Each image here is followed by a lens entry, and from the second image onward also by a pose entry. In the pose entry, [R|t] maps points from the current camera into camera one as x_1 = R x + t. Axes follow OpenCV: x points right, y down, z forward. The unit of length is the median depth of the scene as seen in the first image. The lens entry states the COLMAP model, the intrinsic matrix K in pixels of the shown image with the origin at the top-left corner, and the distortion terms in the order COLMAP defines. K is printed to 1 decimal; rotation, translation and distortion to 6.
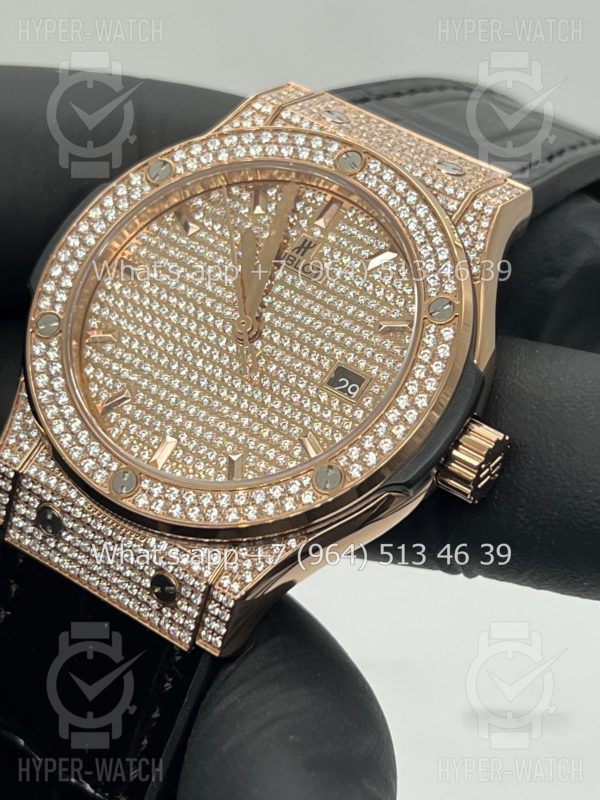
lens RADIAL K [[1866.9, 0, 296.0], [0, 1866.9, 401.9], [0, 0, 1]] dist [0.217124, 0.000000]
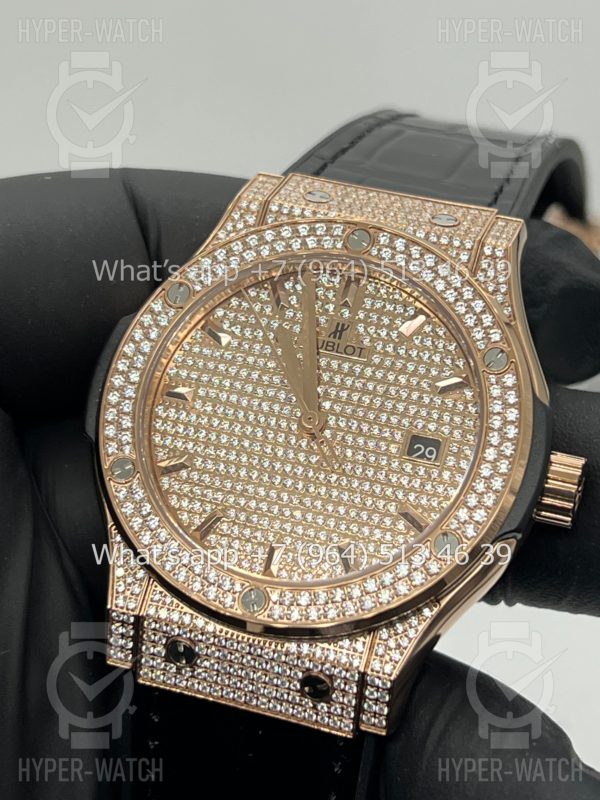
lens RADIAL K [[1866.9, 0, 295.9], [0, 1866.9, 406.3], [0, 0, 1]] dist [0.217124, 0.000000]
pose [[0.952273, -0.266297, 0.149205, -0.191285], [0.259174, 0.963595, 0.065673, -0.120323], [-0.161262, -0.023868, 0.986623, -0.027410]]
